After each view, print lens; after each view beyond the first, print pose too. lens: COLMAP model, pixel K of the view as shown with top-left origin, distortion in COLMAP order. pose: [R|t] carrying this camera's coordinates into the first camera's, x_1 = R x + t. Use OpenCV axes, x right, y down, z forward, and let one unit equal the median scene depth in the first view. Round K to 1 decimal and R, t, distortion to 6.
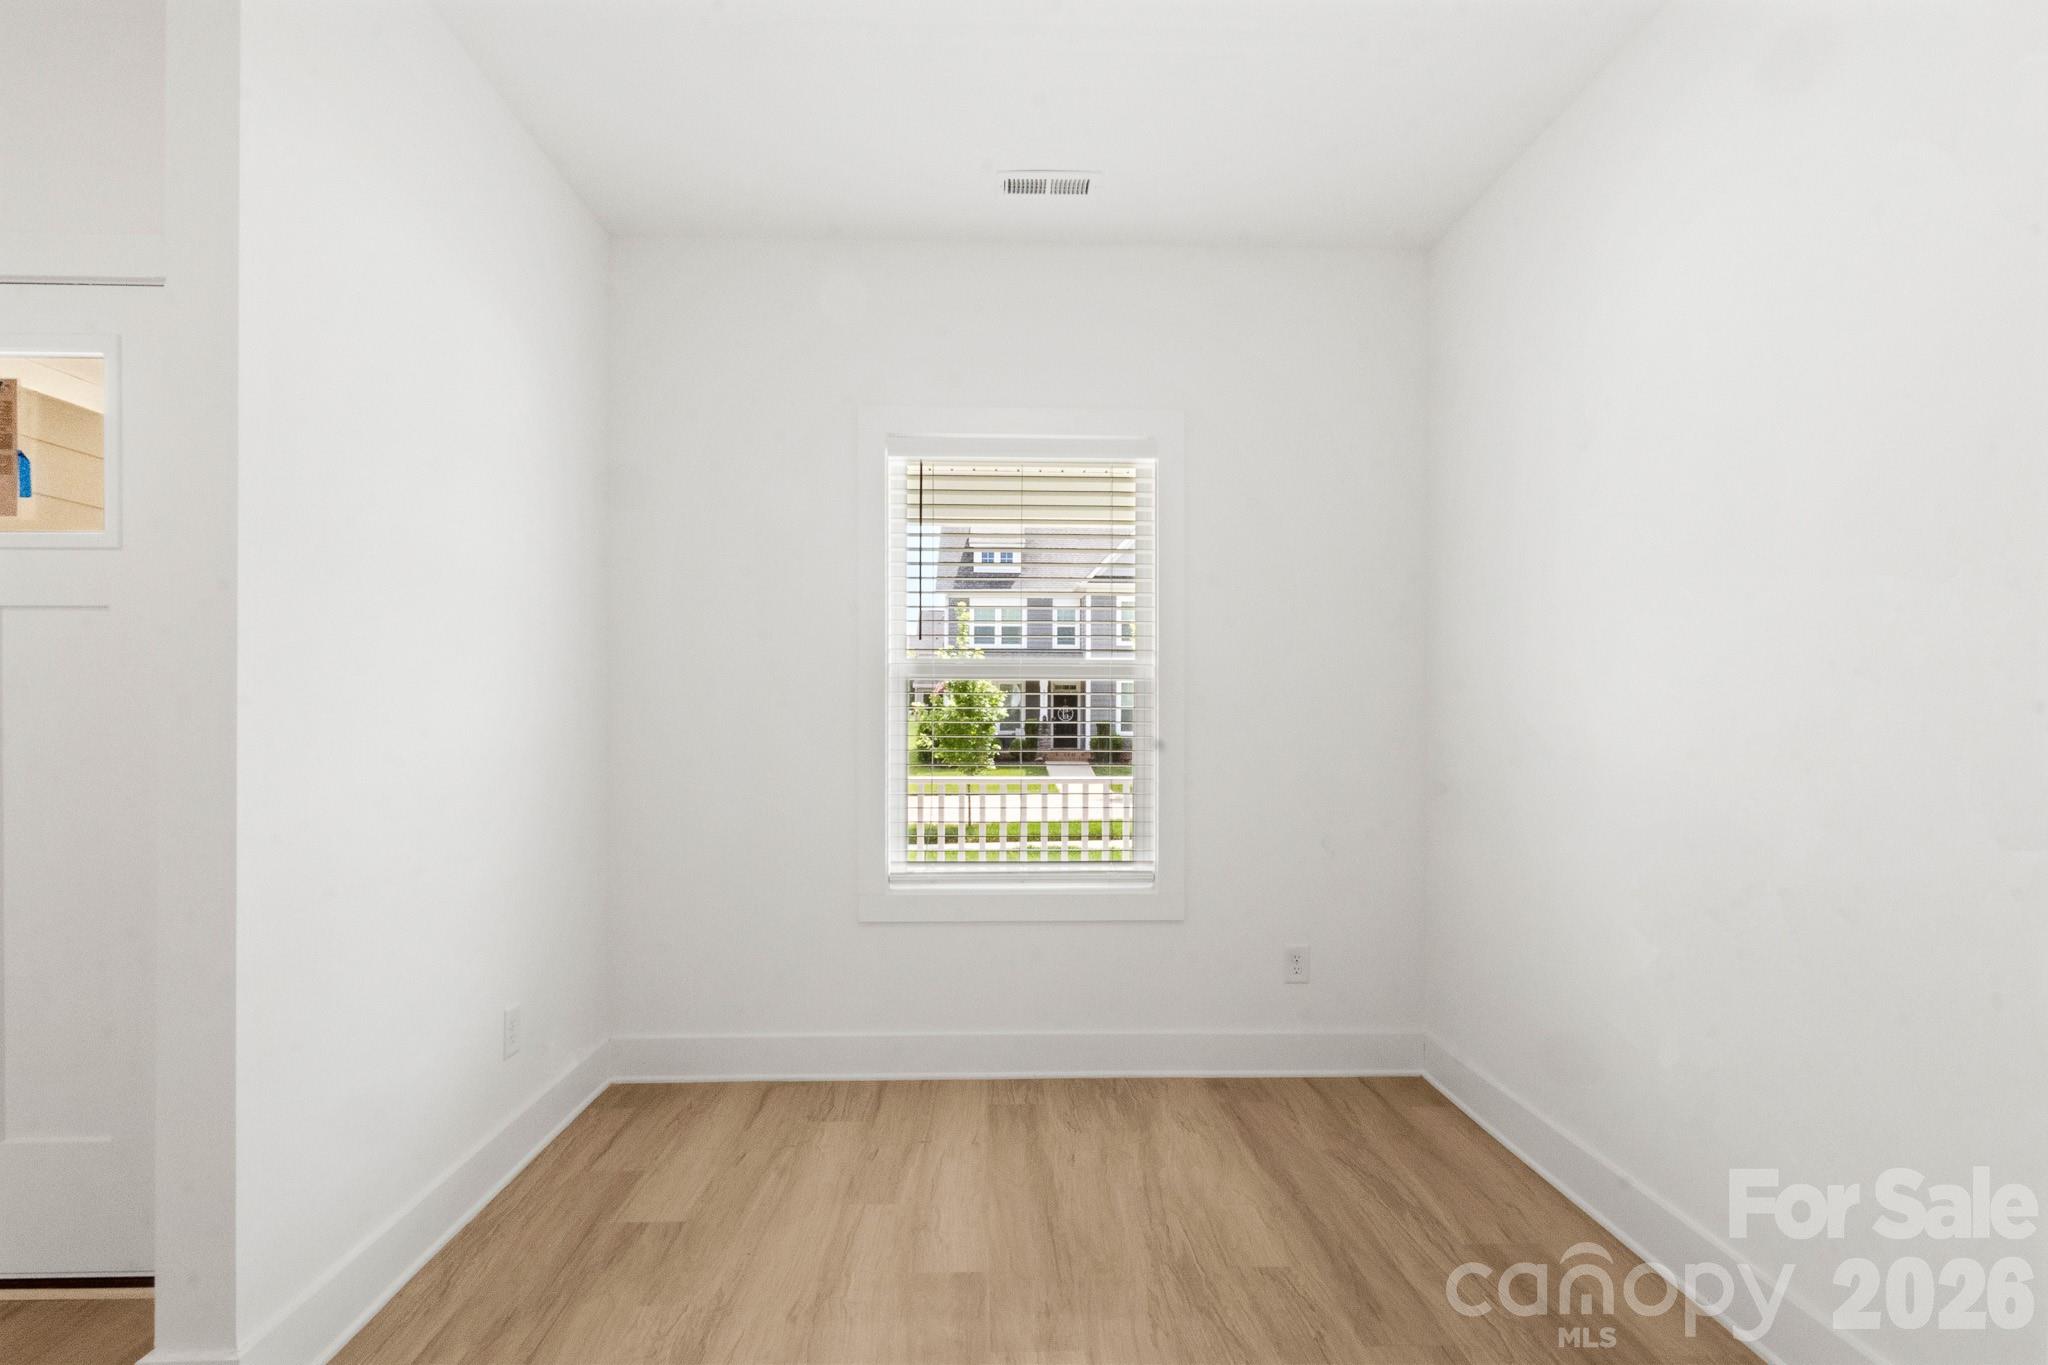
lens RADIAL K [[1042.6, 0, 1017.4], [0, 1042.6, 719.3], [0, 0, 1]] dist [-0.000790, 0.000009]
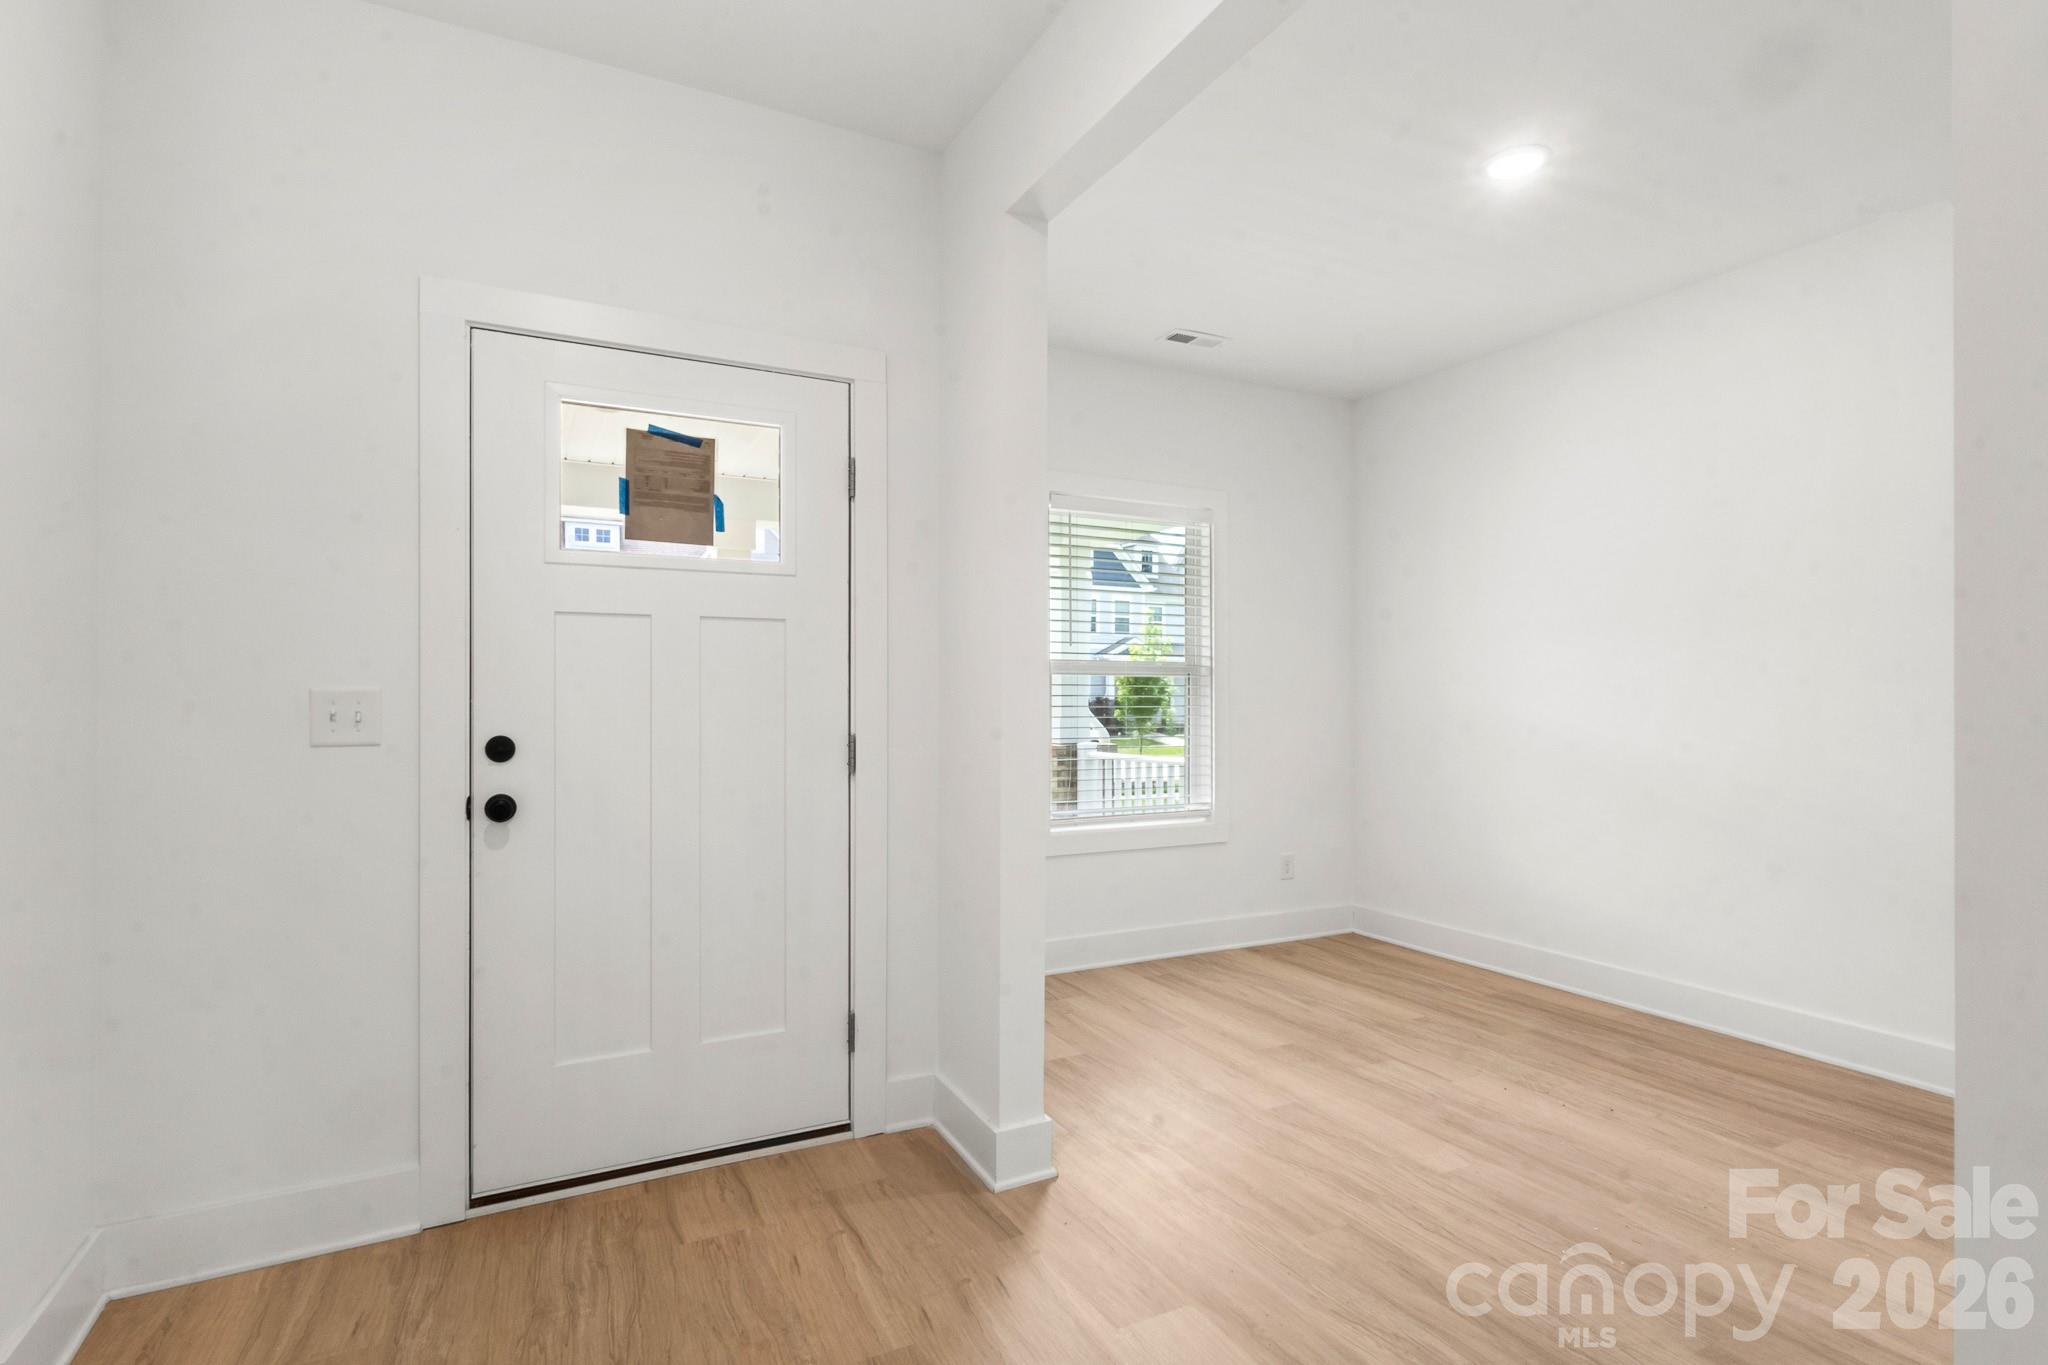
lens RADIAL K [[1039.5, 0, 1026.2], [0, 1039.5, 701.2], [0, 0, 1]] dist [0.002587, 0.001421]
pose [[0.901452, -0.001852, 0.432875, -0.853894], [0.003174, 0.999992, -0.002332, -0.001765], [-0.432867, 0.003476, 0.901451, -0.222989]]
